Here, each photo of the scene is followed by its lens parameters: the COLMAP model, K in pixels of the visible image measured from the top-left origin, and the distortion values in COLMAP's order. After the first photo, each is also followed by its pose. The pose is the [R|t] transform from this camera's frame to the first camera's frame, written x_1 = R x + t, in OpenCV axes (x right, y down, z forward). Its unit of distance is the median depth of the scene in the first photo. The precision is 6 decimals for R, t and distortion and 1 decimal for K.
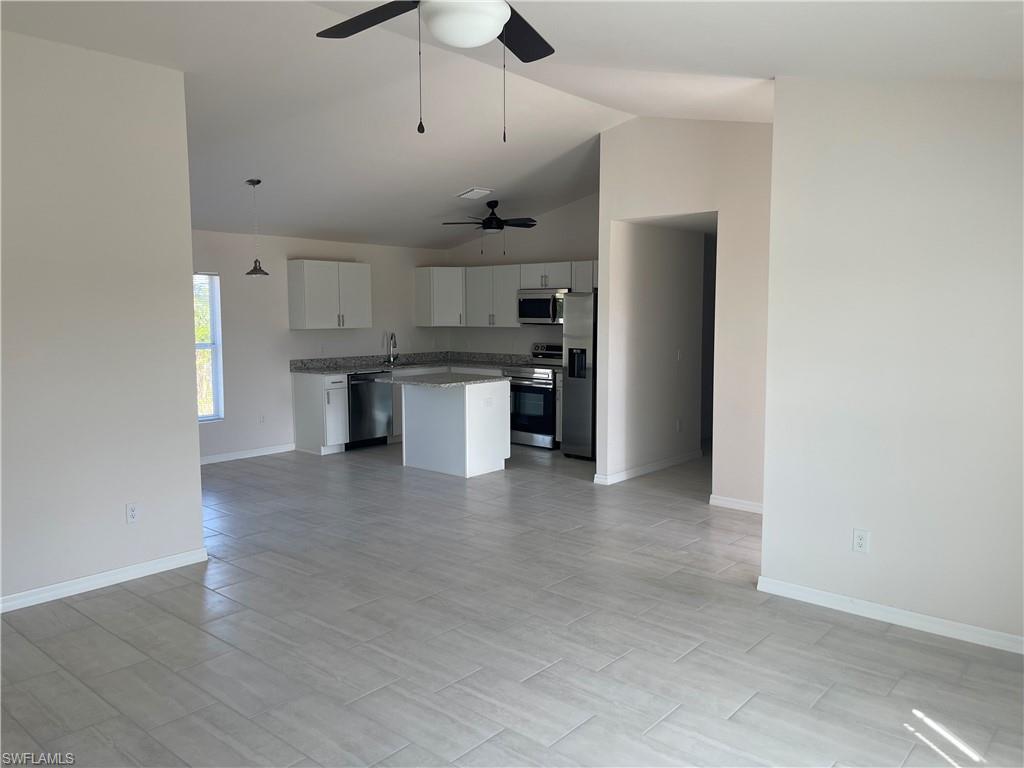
lens RADIAL K [[777.0, 0, 516.7], [0, 777.0, 382.6], [0, 0, 1]] dist [0.033461, -0.005505]
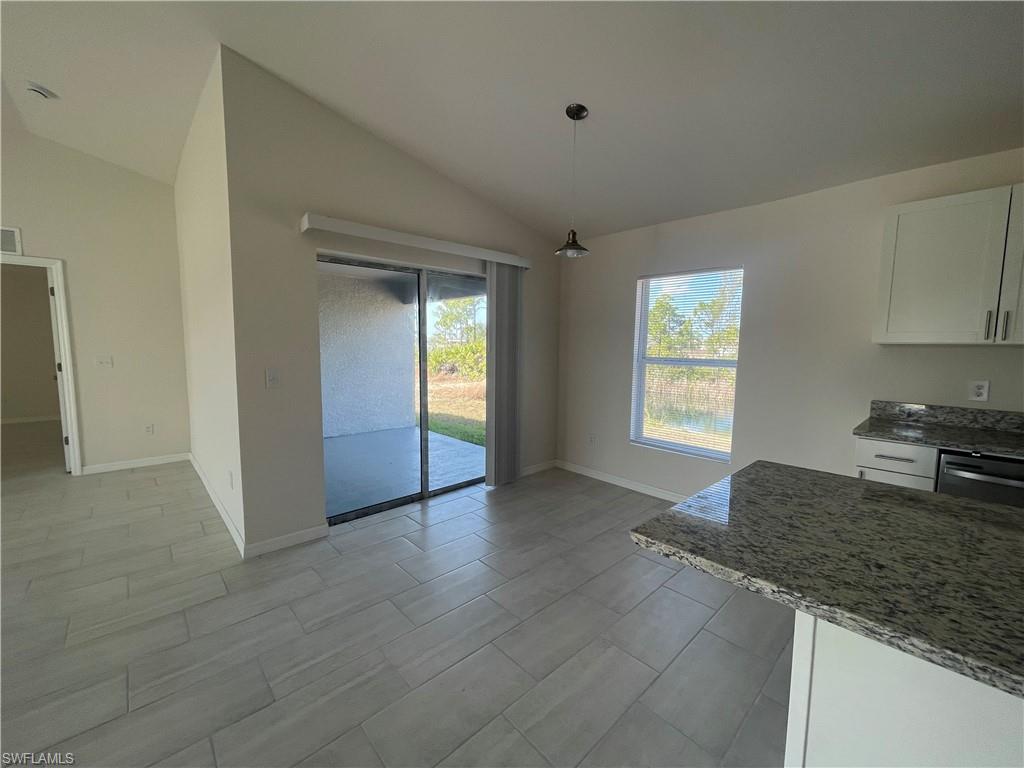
lens RADIAL K [[413.0, 0, 507.2], [0, 413.0, 383.1], [0, 0, 1]] dist [-0.001678, 0.000006]
pose [[-0.118835, 0.095978, -0.988264, 0.033210], [-0.100767, 0.989013, 0.108168, -0.047462], [0.987788, 0.112438, -0.107857, 0.788519]]
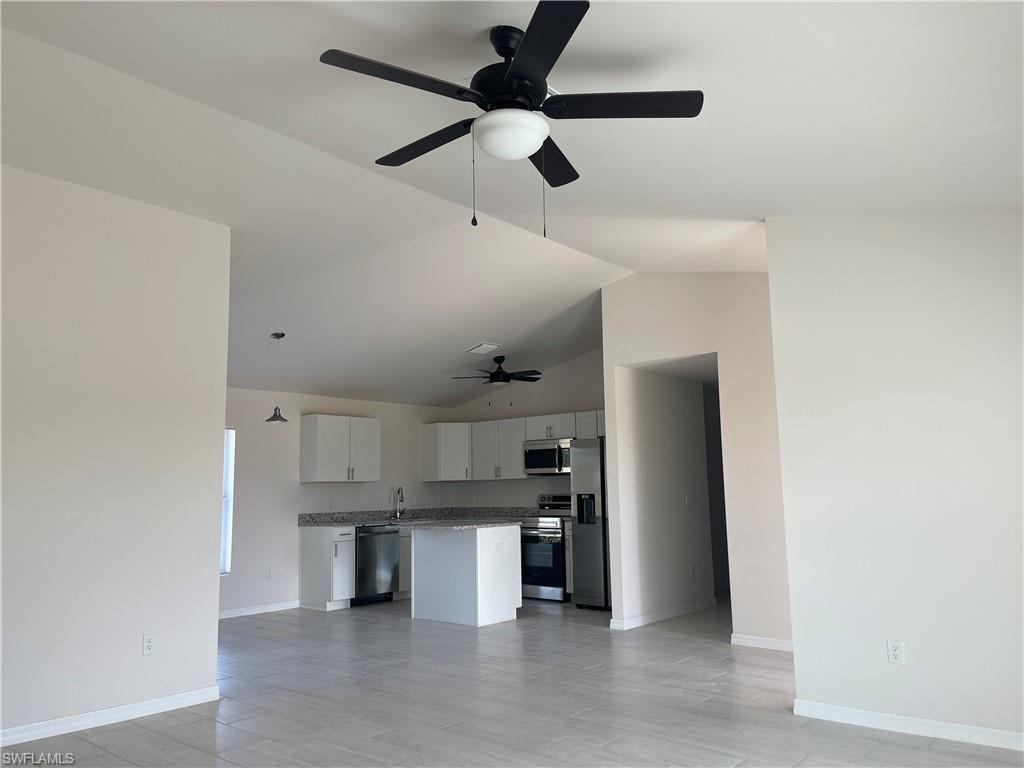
lens RADIAL K [[777.0, 0, 516.7], [0, 777.0, 382.6], [0, 0, 1]] dist [0.033461, -0.005505]
pose [[0.999811, -0.015884, 0.011239, -0.019492], [0.018038, 0.973234, -0.229106, 0.042591], [-0.007299, 0.229266, 0.973336, -0.016284]]
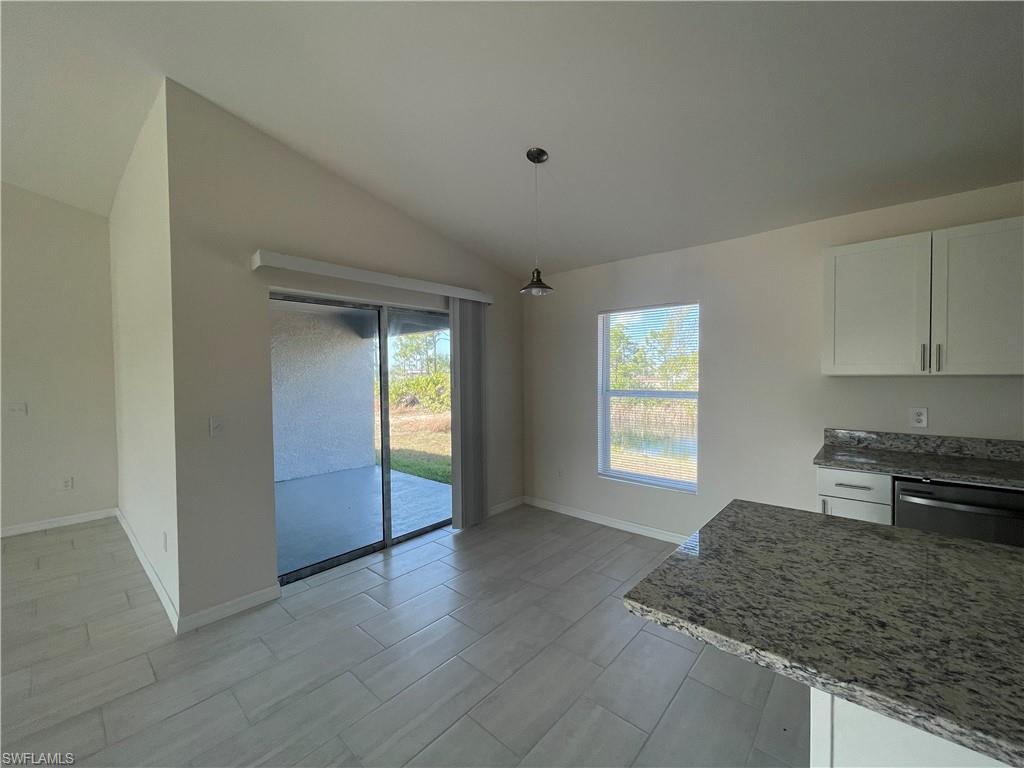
lens RADIAL K [[413.0, 0, 507.2], [0, 413.0, 383.1], [0, 0, 1]] dist [-0.001678, 0.000006]
pose [[-0.023891, 0.027062, -0.999348, 0.024709], [-0.081584, 0.996247, 0.028928, -0.053245], [0.996380, 0.082222, -0.021594, 0.782718]]
